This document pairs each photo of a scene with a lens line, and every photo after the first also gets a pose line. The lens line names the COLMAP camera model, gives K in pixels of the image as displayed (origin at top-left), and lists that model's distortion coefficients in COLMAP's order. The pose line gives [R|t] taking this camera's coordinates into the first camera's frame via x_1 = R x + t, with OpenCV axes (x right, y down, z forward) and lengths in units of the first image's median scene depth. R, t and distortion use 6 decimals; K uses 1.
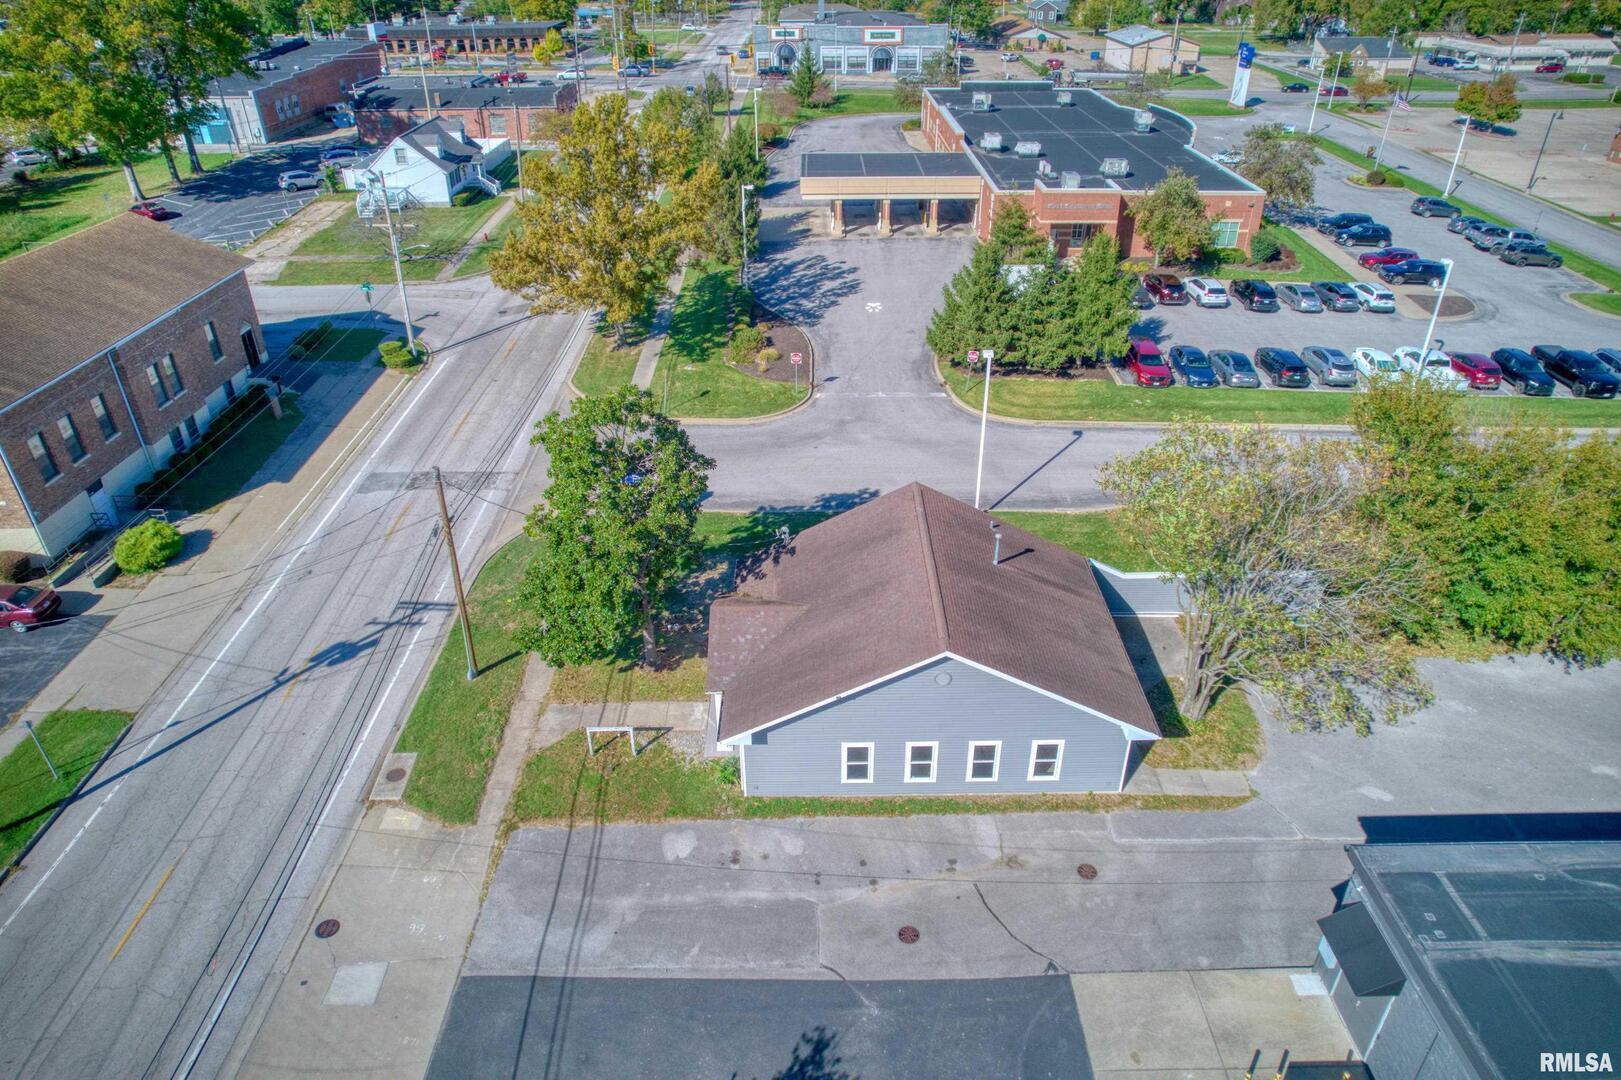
lens RADIAL K [[1036.2, 0, 818.4], [0, 1036.2, 529.2], [0, 0, 1]] dist [-0.073053, 0.063456]
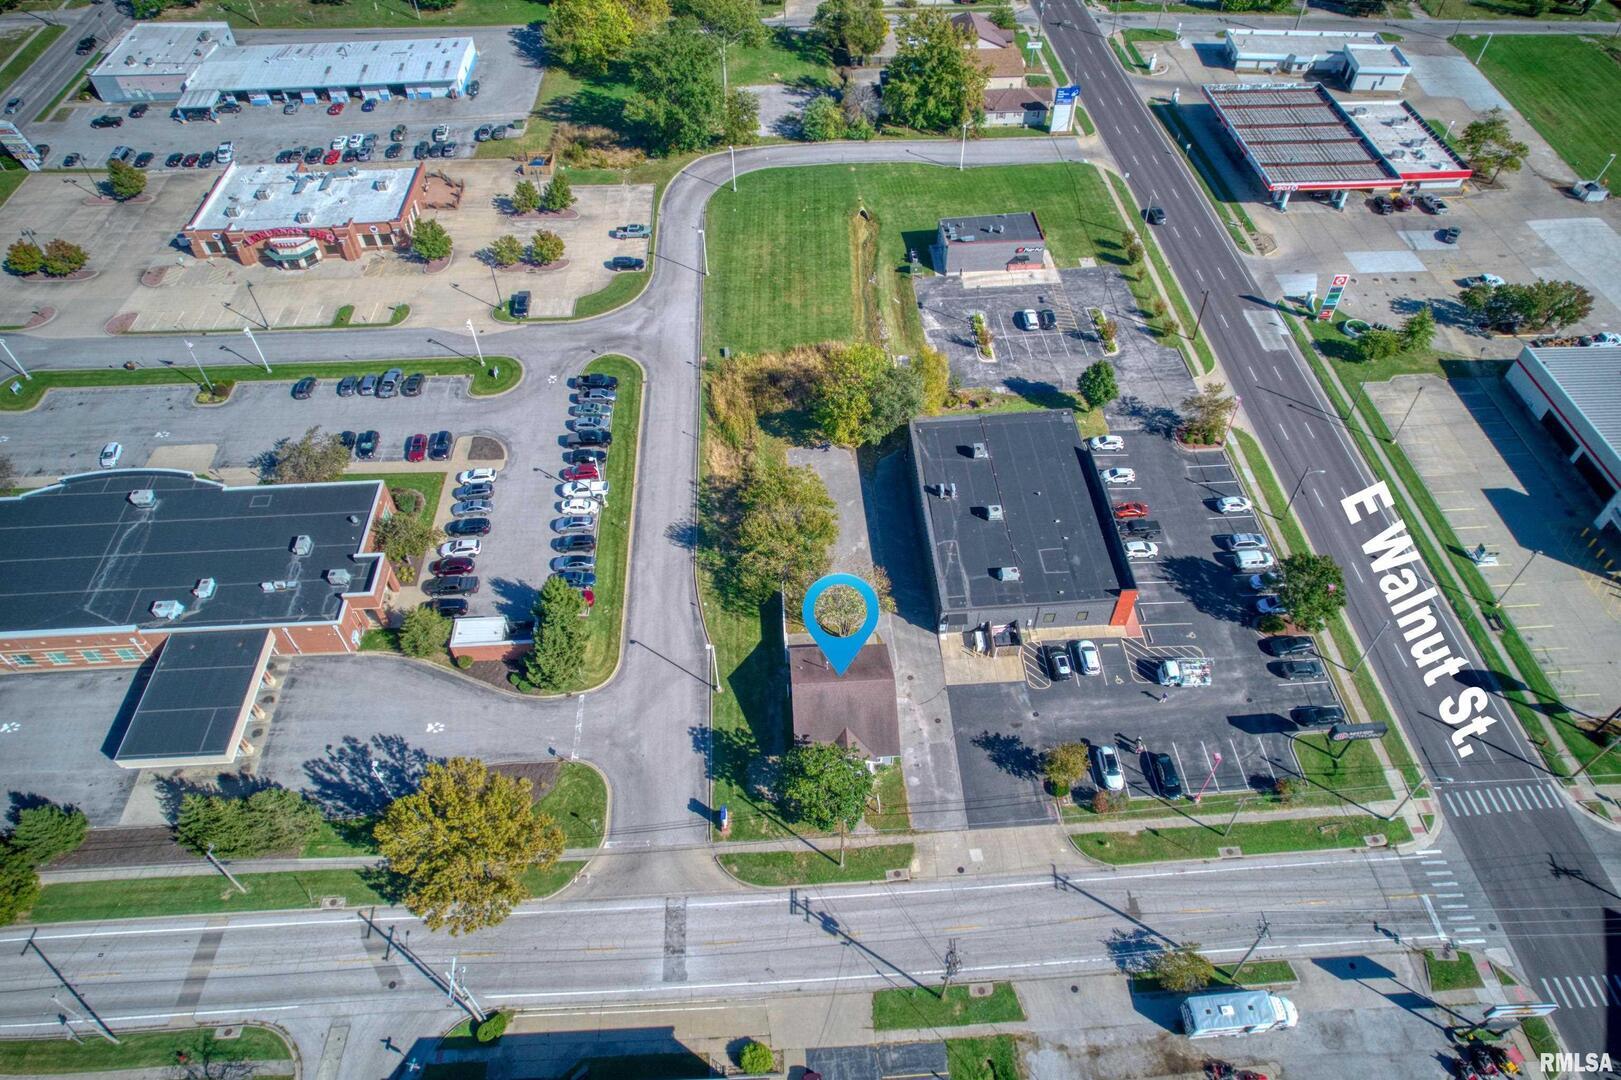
lens RADIAL K [[1036.2, 0, 807.1], [0, 1036.2, 536.0], [0, 0, 1]] dist [-0.073053, 0.063456]
pose [[-0.046849, -0.744832, 0.665605, -1.404020], [0.516793, 0.552156, 0.654255, -1.990190], [-0.854828, 0.374631, 0.359056, -0.139116]]
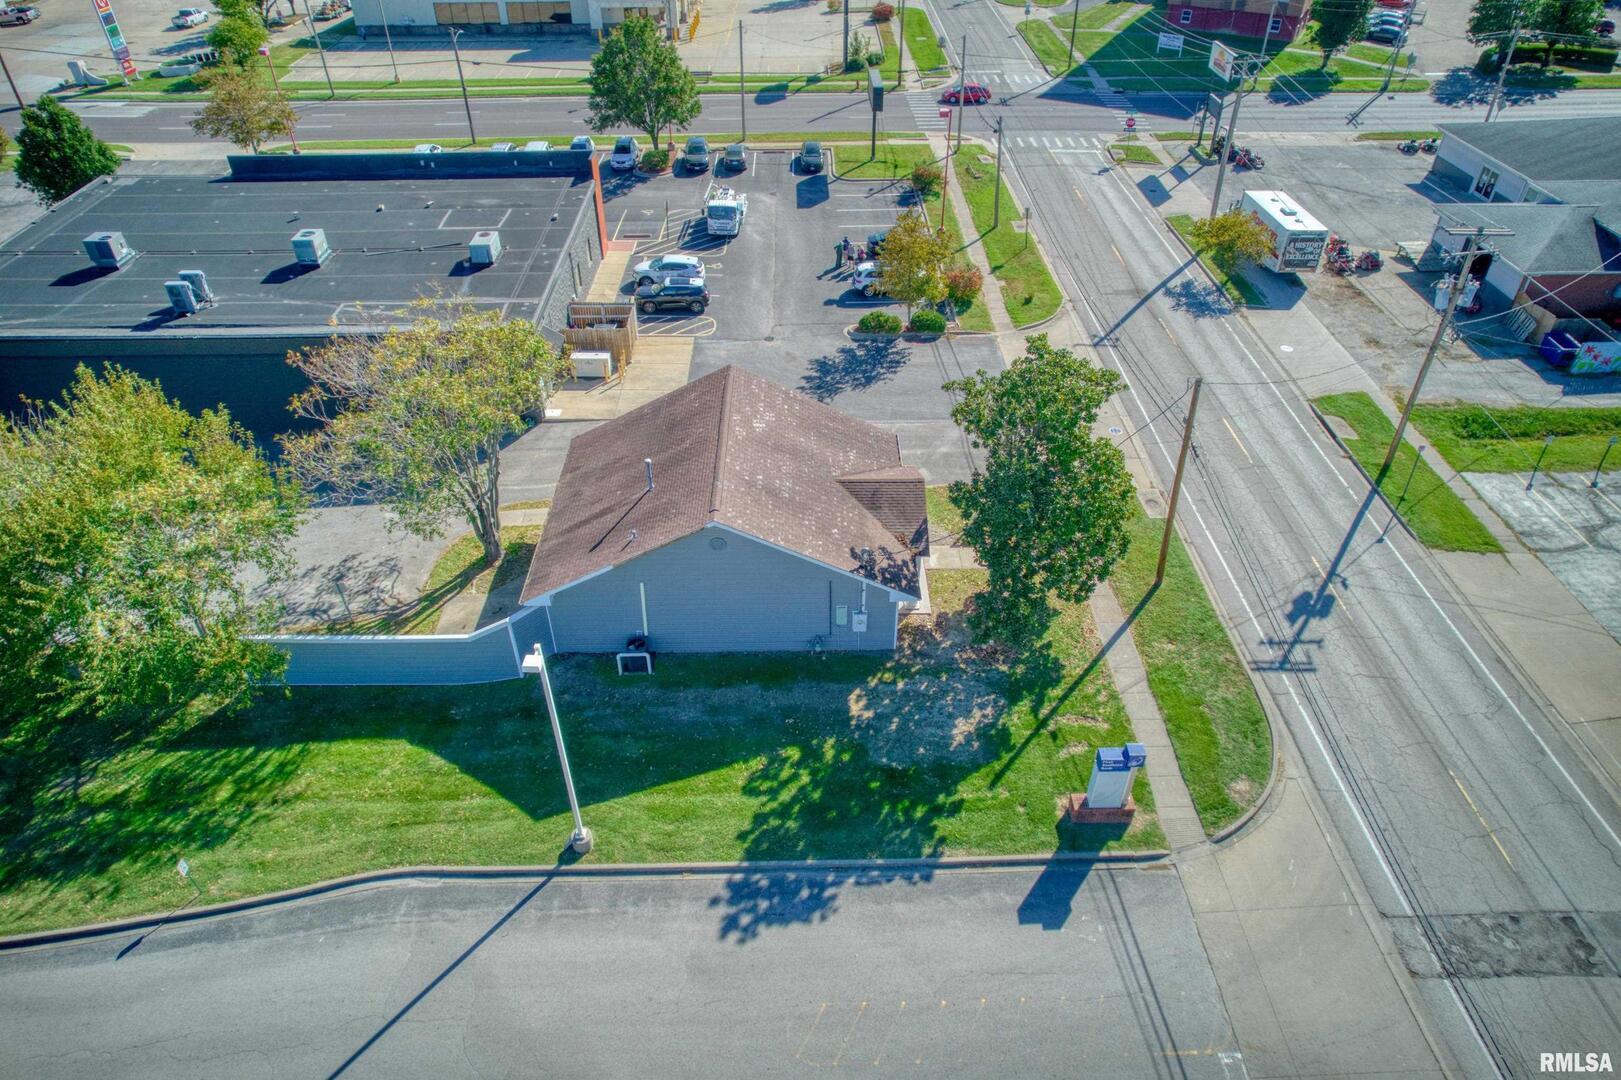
lens RADIAL K [[1036.2, 0, 820.2], [0, 1036.2, 546.9], [0, 0, 1]] dist [-0.073053, 0.063456]
pose [[-0.999937, 0.009829, -0.005445, 0.010903], [-0.001554, 0.358935, 0.933361, -0.838242], [0.011128, 0.933311, -0.358897, 1.328504]]
